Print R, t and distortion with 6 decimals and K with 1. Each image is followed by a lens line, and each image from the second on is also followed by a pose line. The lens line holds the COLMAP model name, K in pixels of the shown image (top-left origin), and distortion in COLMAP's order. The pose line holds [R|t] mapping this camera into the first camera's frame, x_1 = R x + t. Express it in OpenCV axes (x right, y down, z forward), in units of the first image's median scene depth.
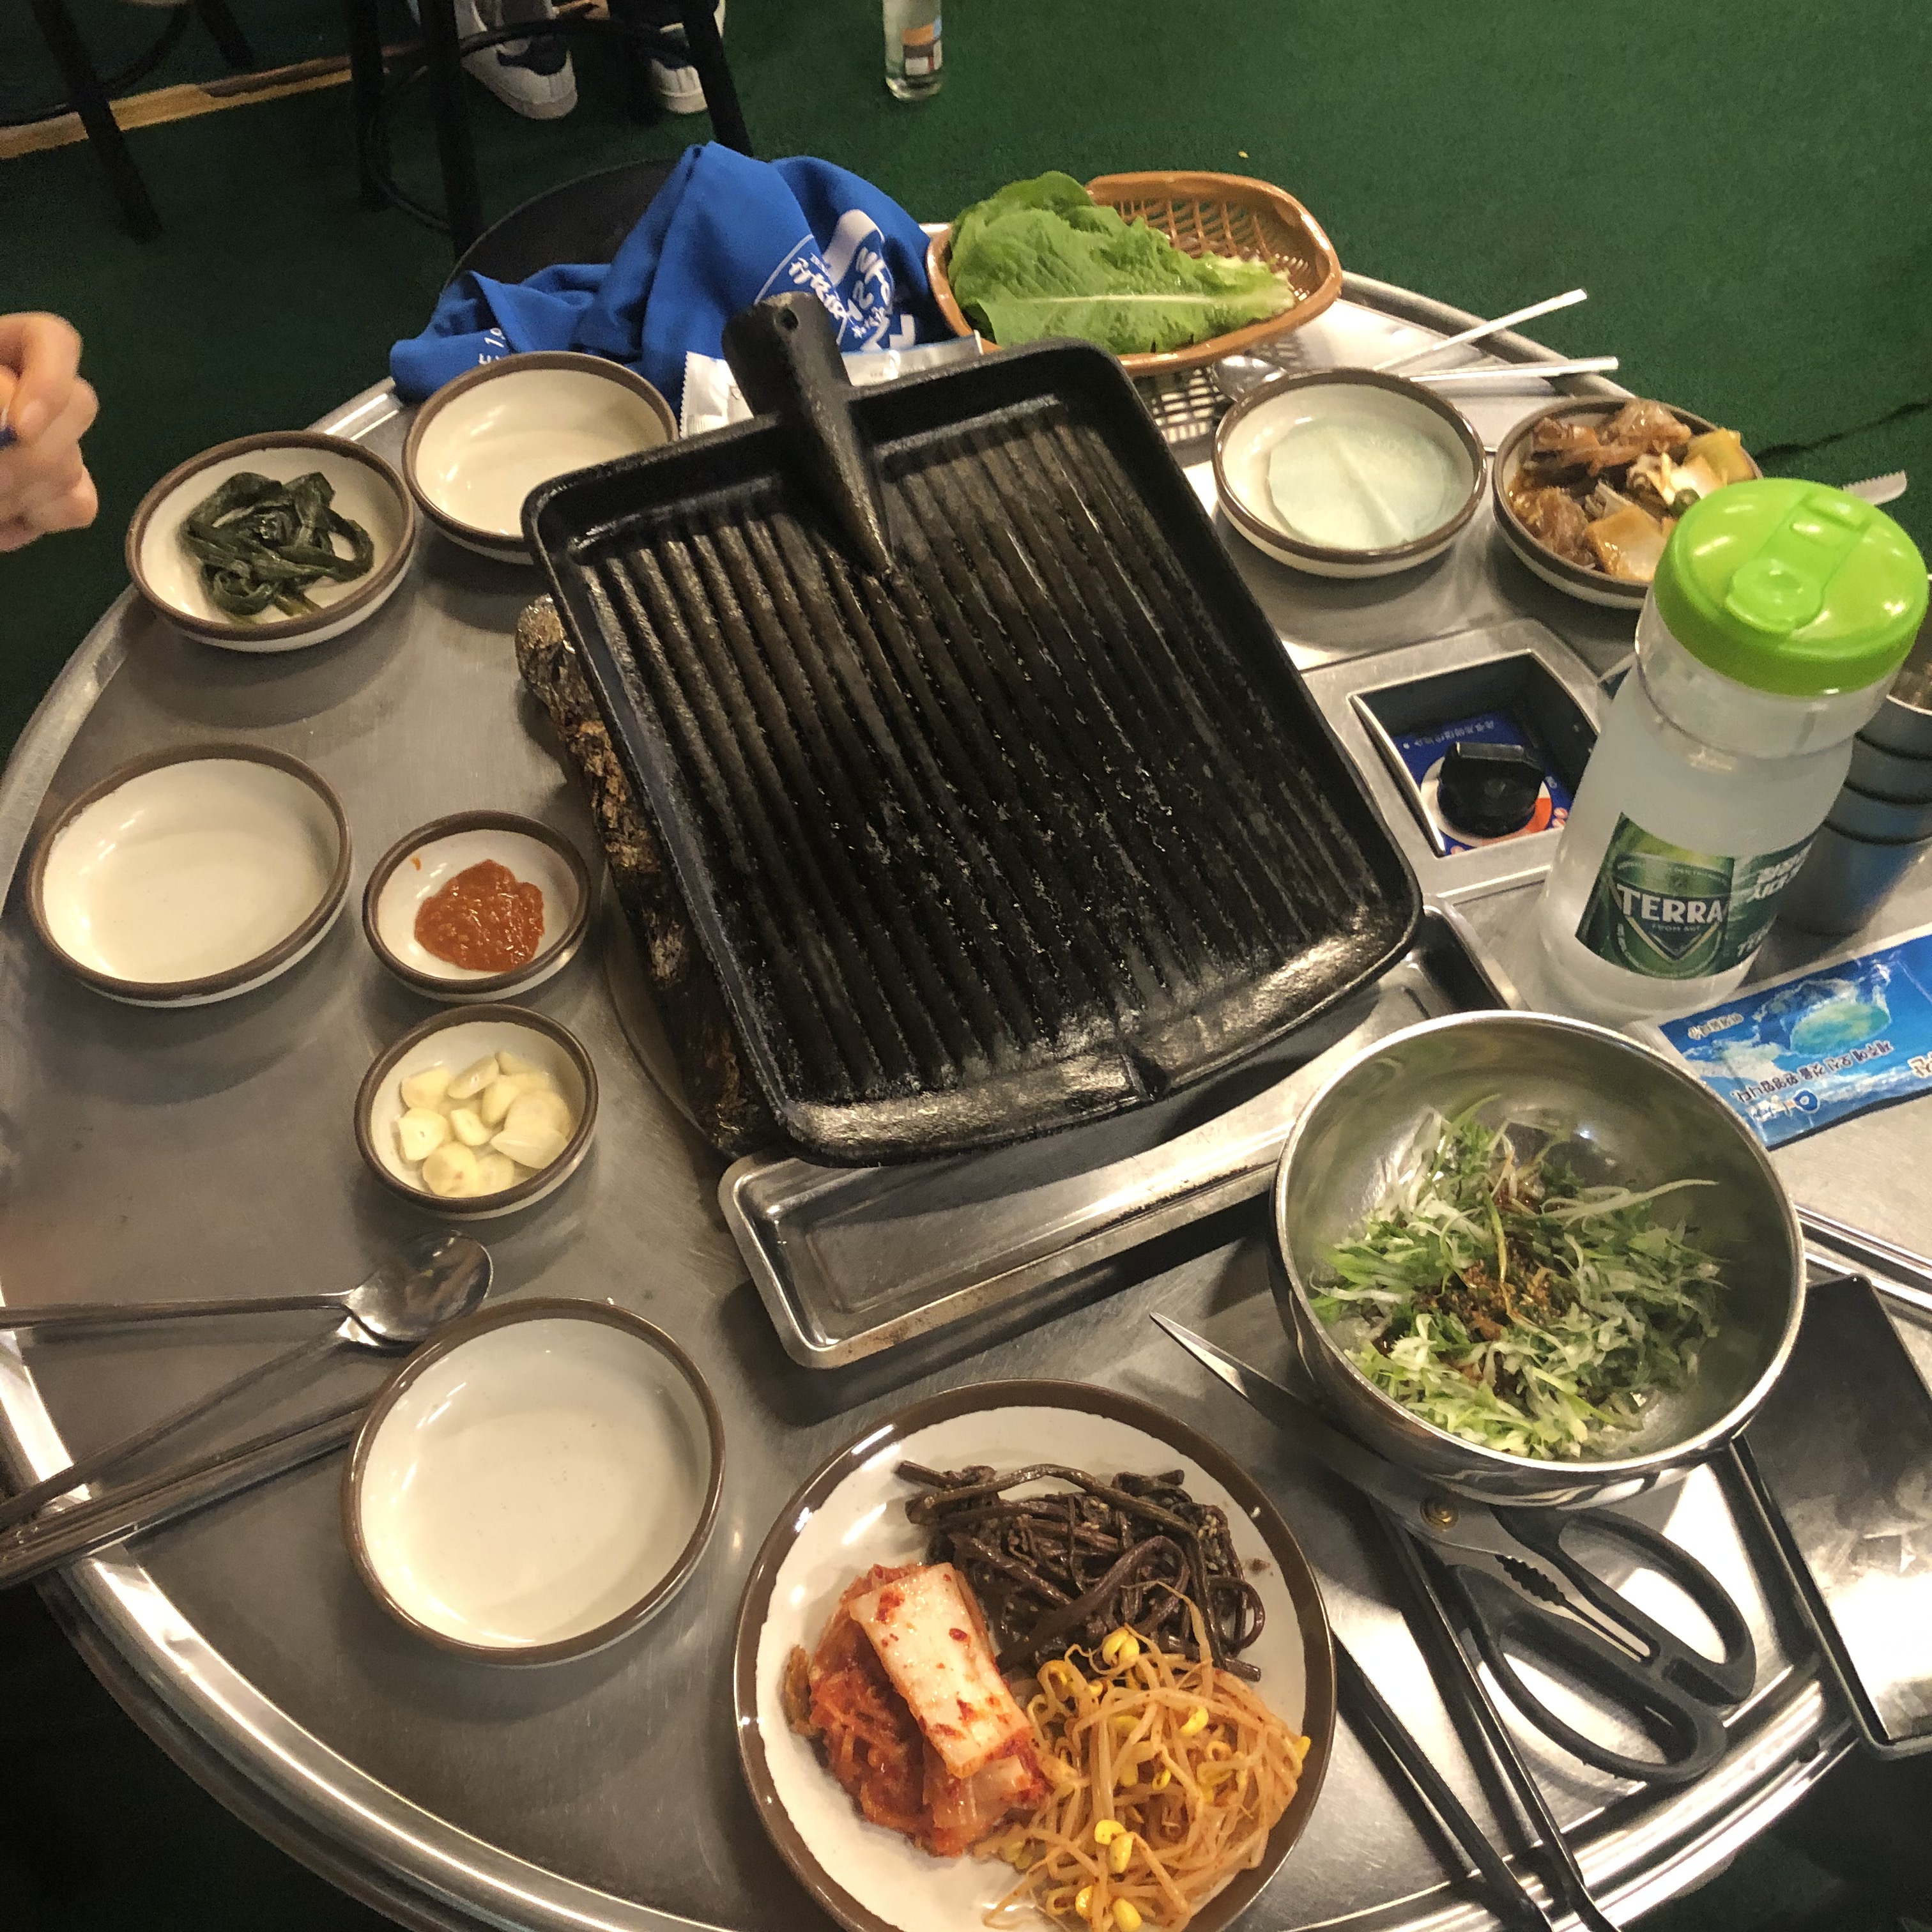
lens RADIAL K [[2312.3, 0, 970.9], [0, 2312.3, 963.8], [0, 0, 1]] dist [0.159735, -1.030955]
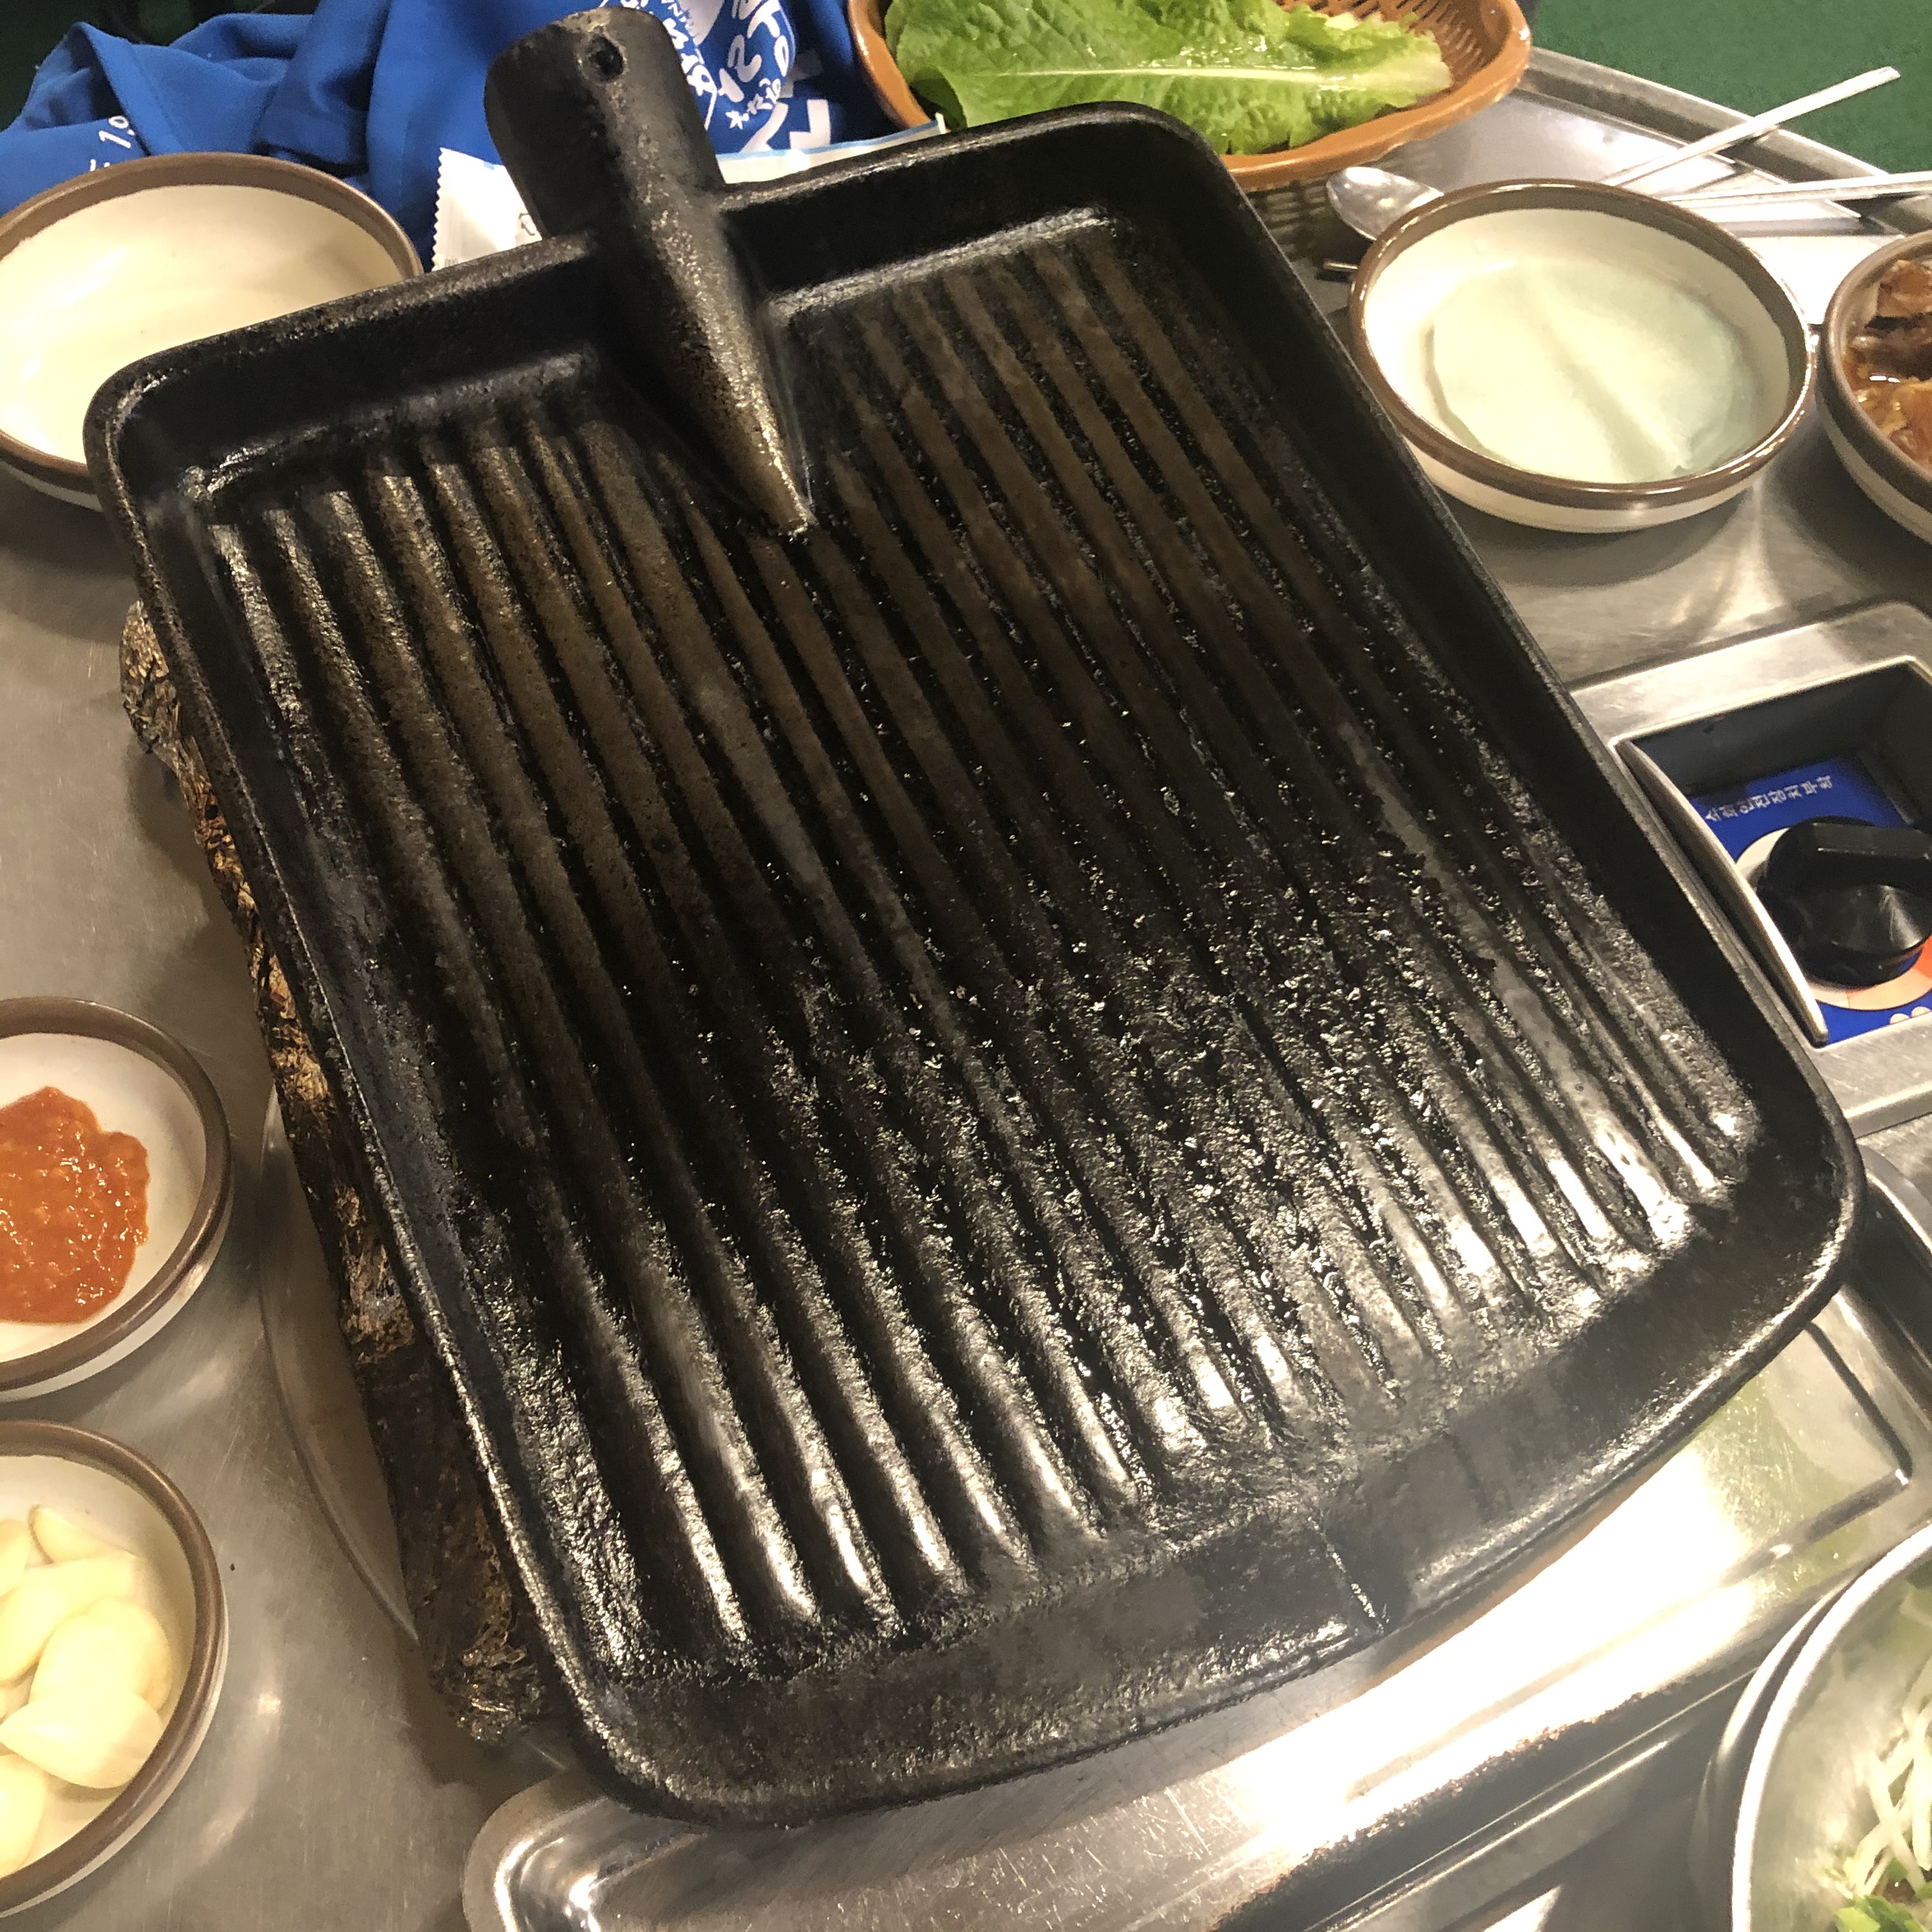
lens RADIAL K [[2151.4, 0, 963.6], [0, 2151.4, 934.0], [0, 0, 1]] dist [-0.021075, 0.033537]
pose [[0.998612, -0.016613, 0.049987, -0.024121], [0.015269, 0.999515, 0.027154, -0.088072], [-0.050413, -0.026353, 0.998381, 0.499332]]
